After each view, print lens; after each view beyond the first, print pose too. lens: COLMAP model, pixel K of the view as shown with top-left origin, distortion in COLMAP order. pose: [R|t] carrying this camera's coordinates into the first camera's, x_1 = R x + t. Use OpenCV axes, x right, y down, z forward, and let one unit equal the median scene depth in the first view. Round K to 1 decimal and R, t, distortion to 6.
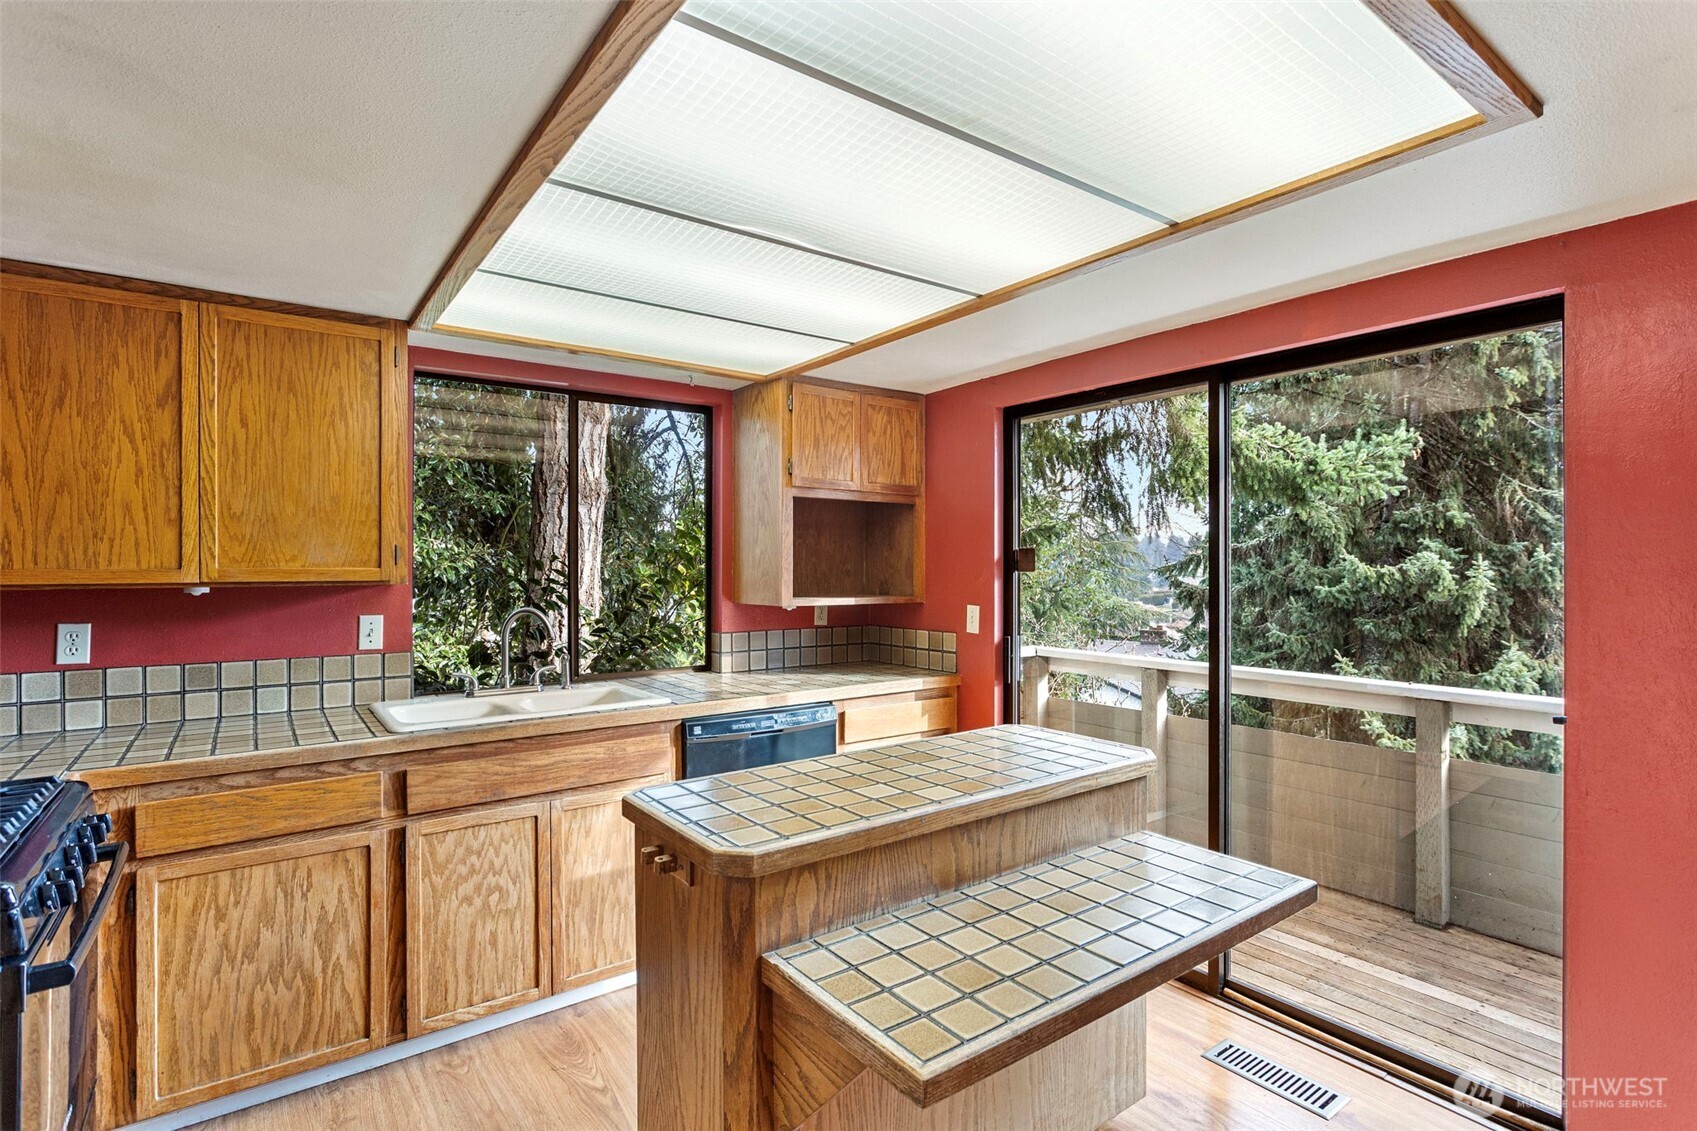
lens RADIAL K [[829.5, 0, 848.2], [0, 829.5, 565.2], [0, 0, 1]] dist [-0.006138, 0.001657]
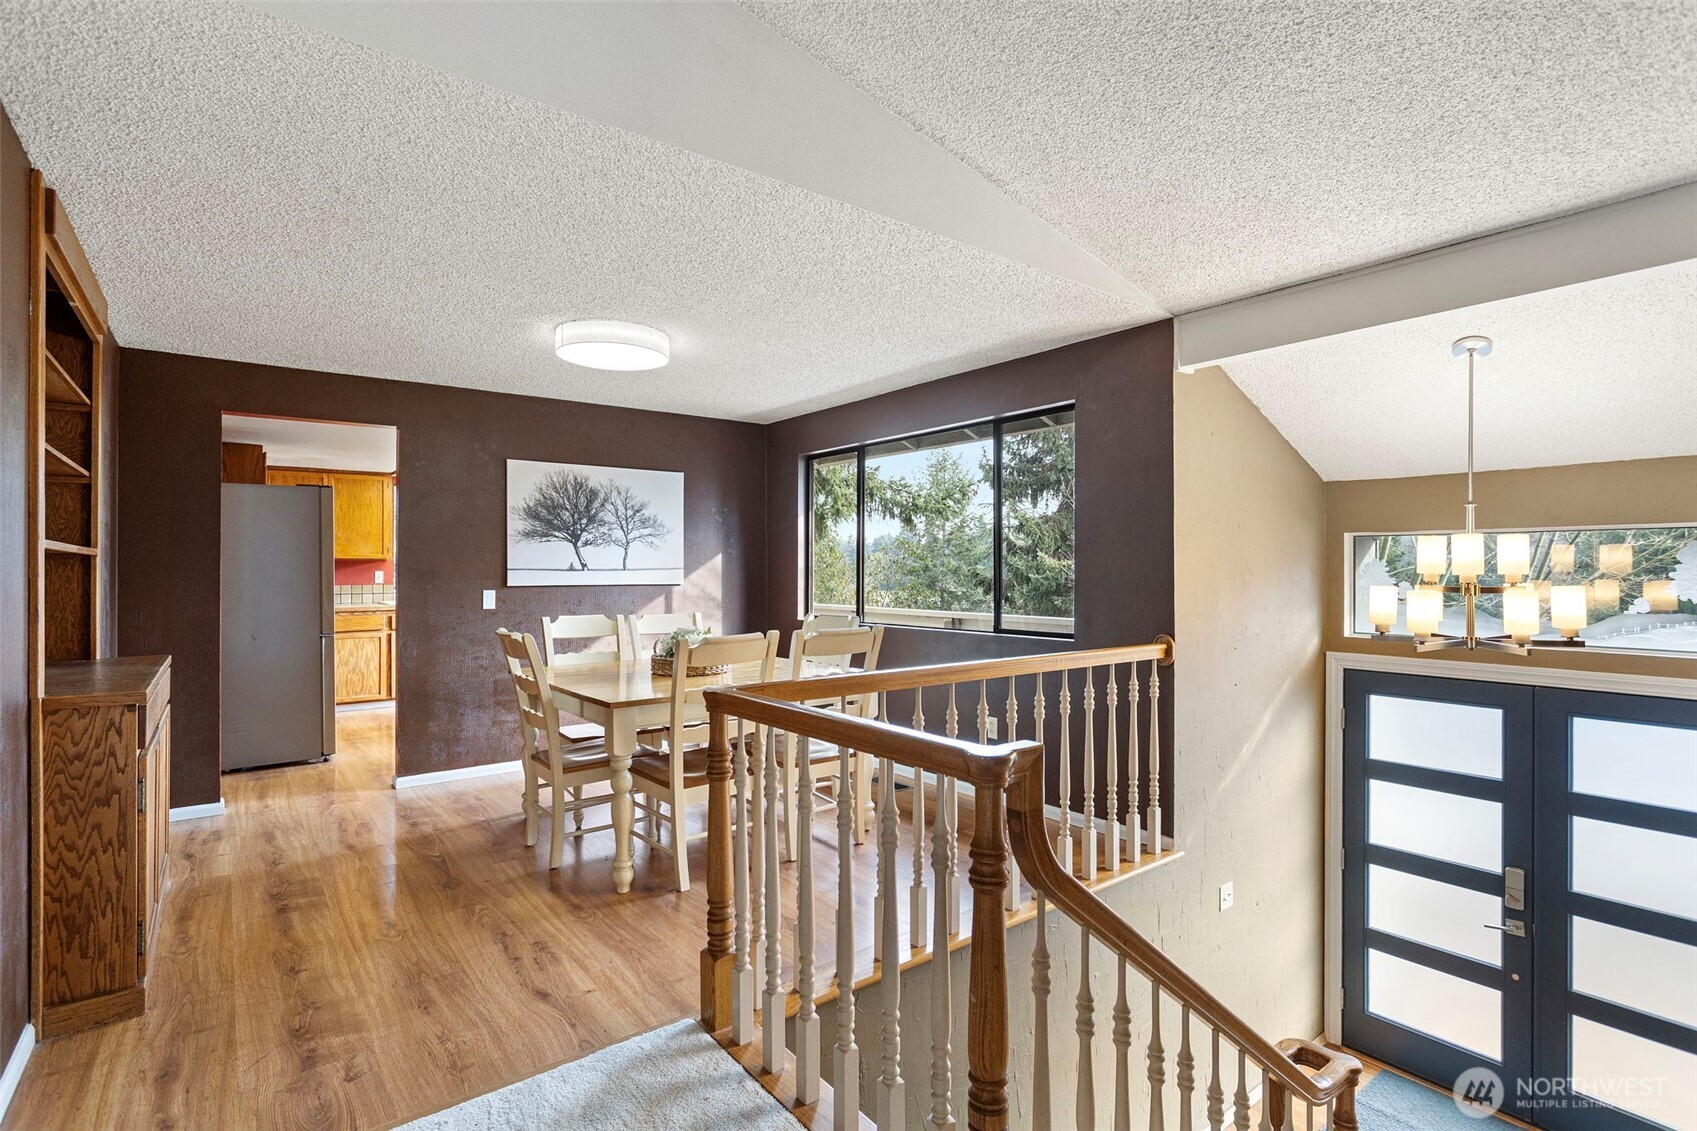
lens RADIAL K [[829.5, 0, 857.5], [0, 829.5, 565.7], [0, 0, 1]] dist [-0.006138, 0.001657]
pose [[0.999725, 0.000857, 0.023440, 1.187544], [-0.000914, 0.999997, 0.002418, 0.037907], [-0.023438, -0.002438, 0.999722, -2.235454]]
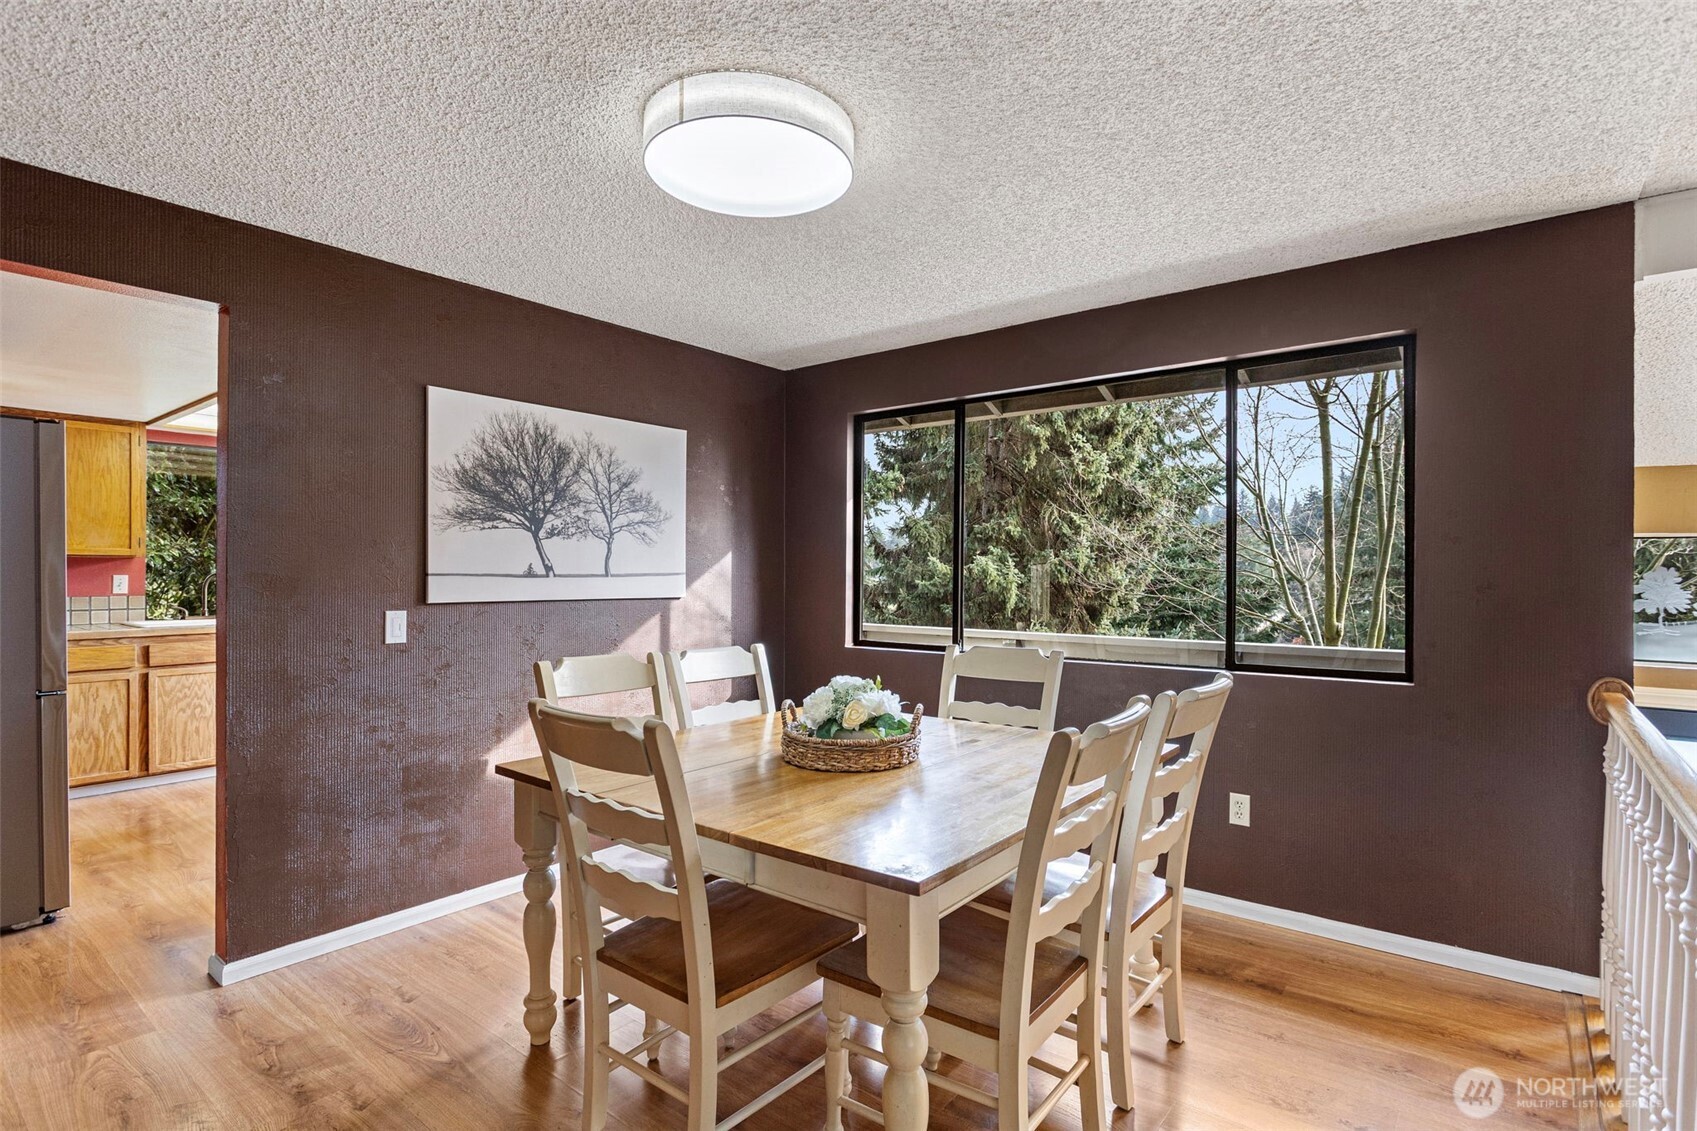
lens RADIAL K [[829.5, 0, 847.0], [0, 829.5, 573.3], [0, 0, 1]] dist [-0.006138, 0.001657]
pose [[0.965179, 0.005726, 0.261526, 0.596718], [-0.007407, 0.999958, 0.005440, 0.040155], [-0.261484, -0.007188, 0.965181, -1.417515]]
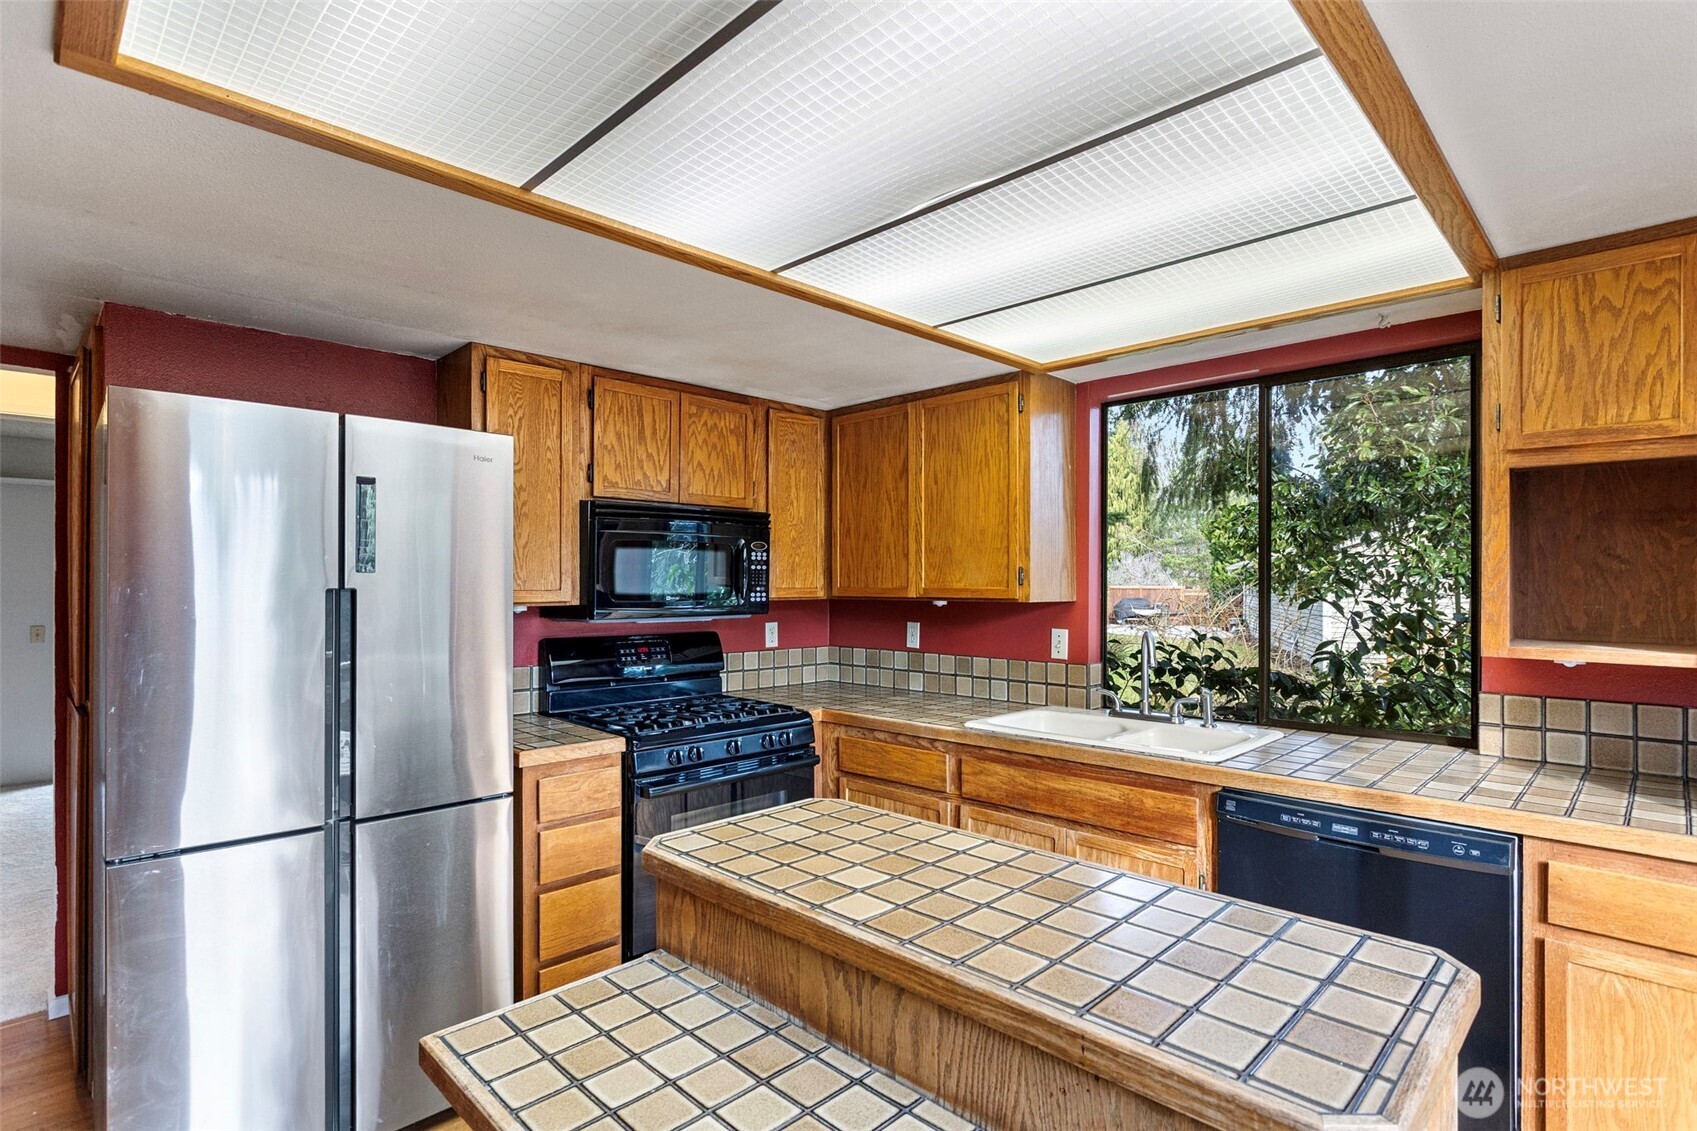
lens RADIAL K [[829.5, 0, 853.0], [0, 829.5, 581.4], [0, 0, 1]] dist [-0.006138, 0.001657]
pose [[0.169982, 0.000548, -0.985447, 0.585438], [0.002811, 0.999996, 0.001041, -0.007698], [0.985443, -0.002947, 0.169979, 0.619378]]
